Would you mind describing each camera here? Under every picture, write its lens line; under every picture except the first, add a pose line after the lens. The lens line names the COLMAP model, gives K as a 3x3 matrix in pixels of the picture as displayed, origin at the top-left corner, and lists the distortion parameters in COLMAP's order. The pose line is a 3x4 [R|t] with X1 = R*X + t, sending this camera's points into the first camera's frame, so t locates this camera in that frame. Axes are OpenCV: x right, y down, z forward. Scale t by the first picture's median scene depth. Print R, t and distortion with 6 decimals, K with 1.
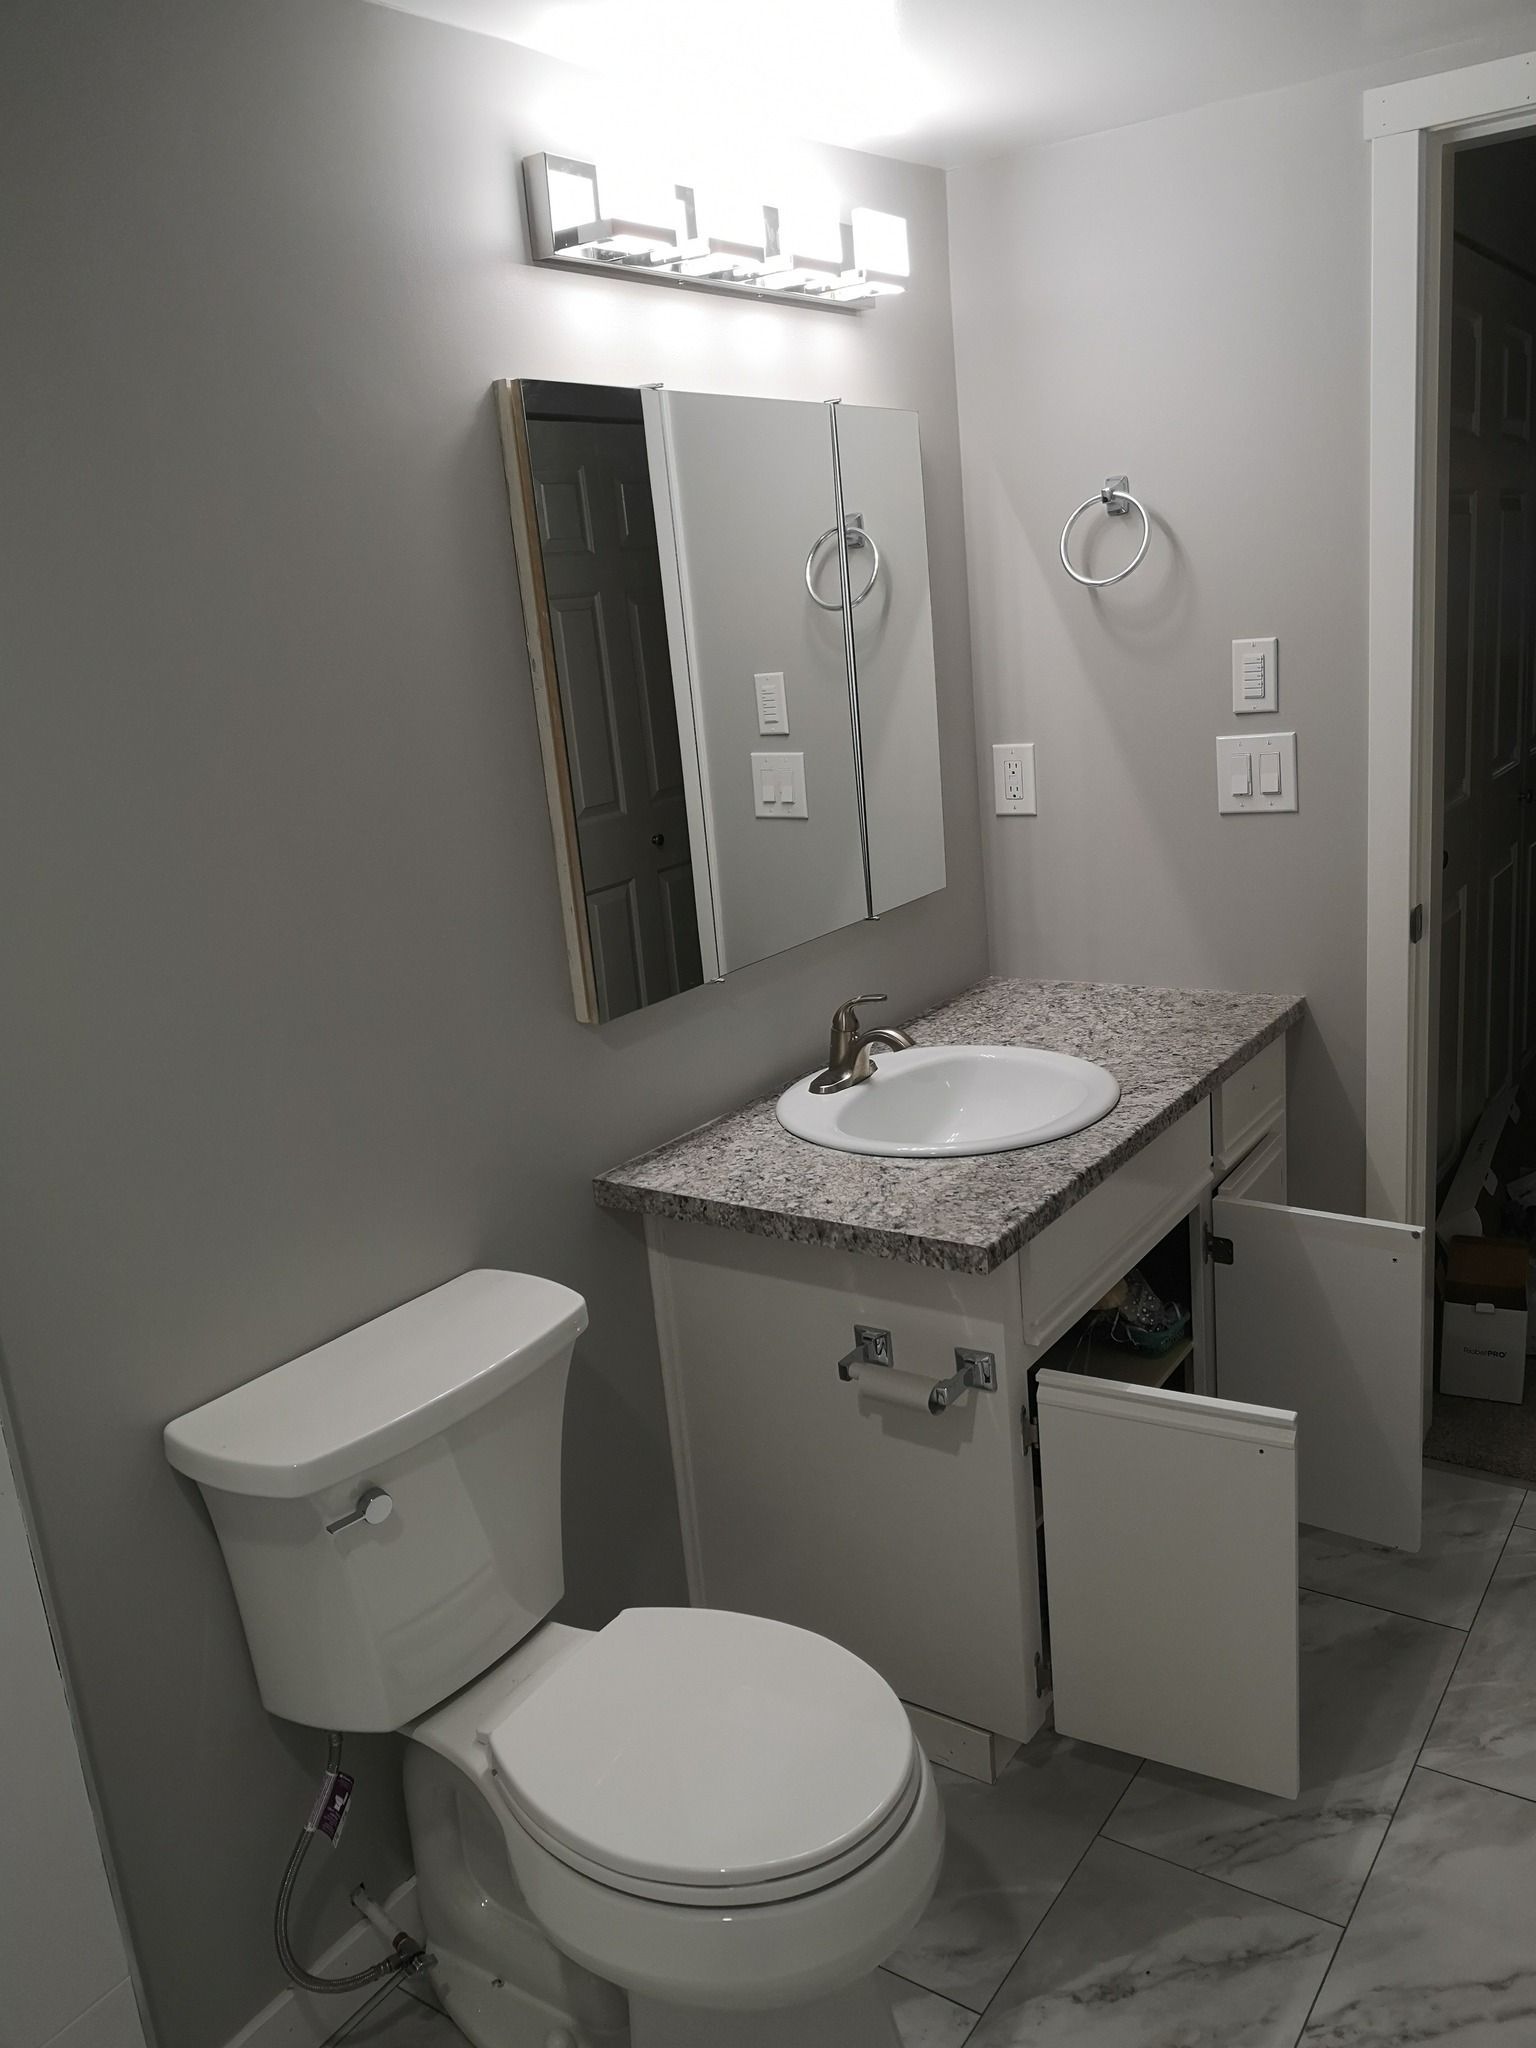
lens RADIAL K [[1599.6, 0, 764.1], [0, 1599.6, 1028.2], [0, 0, 1]] dist [-0.013221, -0.019437]
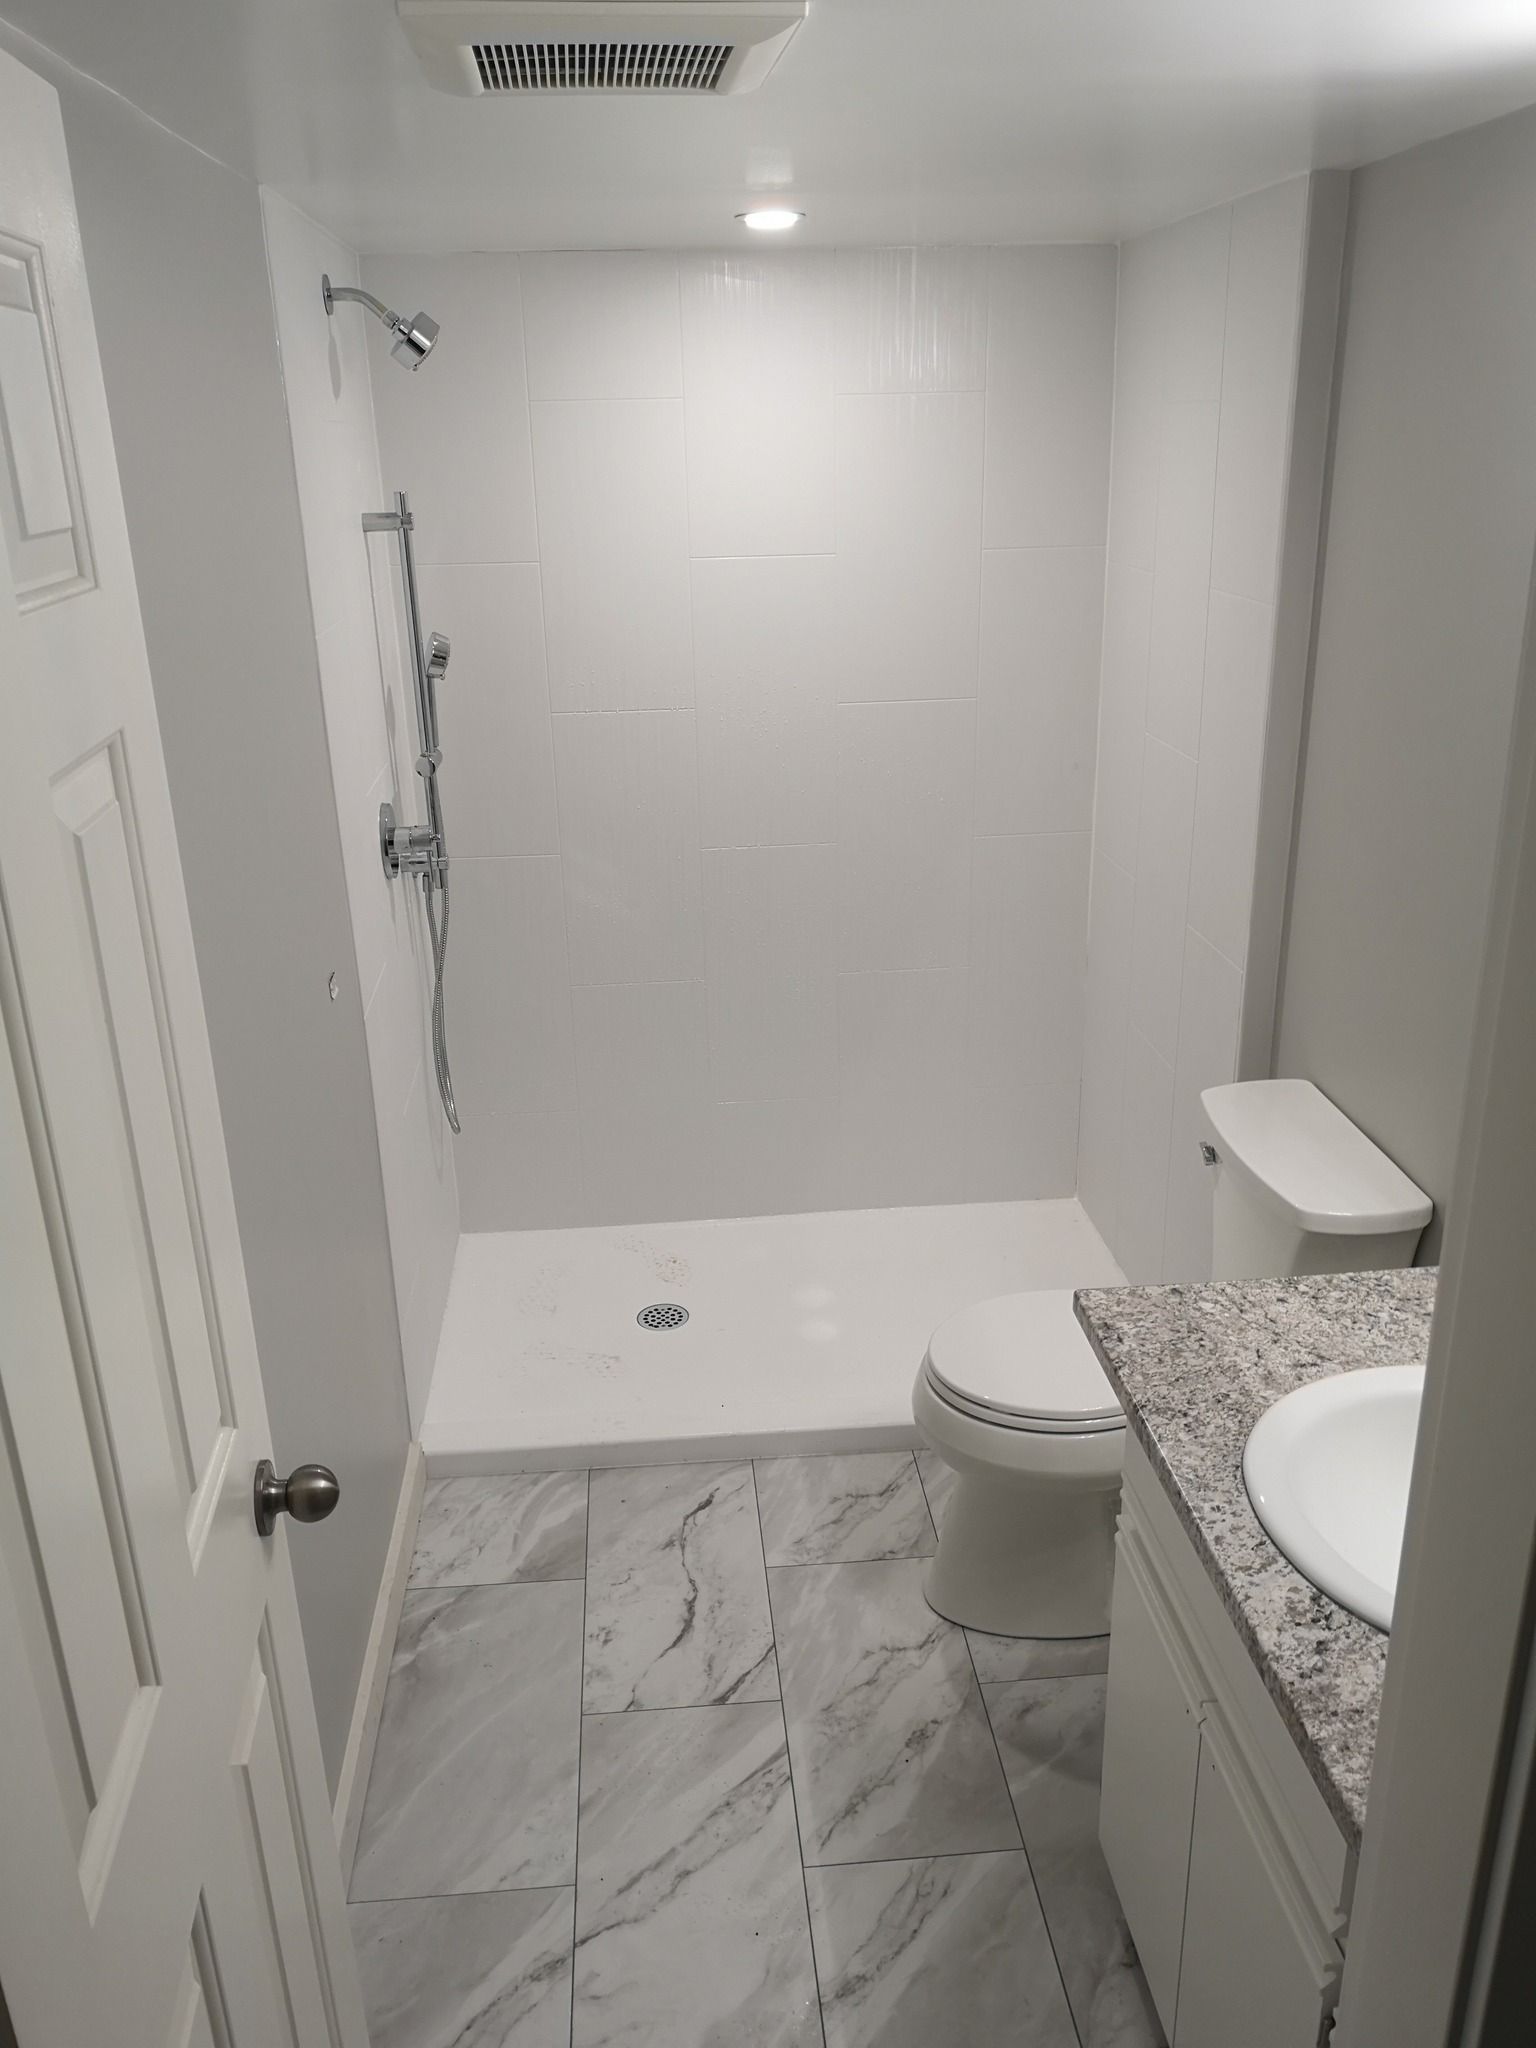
lens RADIAL K [[1599.6, 0, 765.2], [0, 1599.6, 1023.8], [0, 0, 1]] dist [-0.013221, -0.019437]
pose [[-0.764266, 0.323541, -0.557870, 0.860074], [-0.069630, 0.818592, 0.570140, -0.634714], [0.641131, 0.474583, -0.603094, 1.417192]]
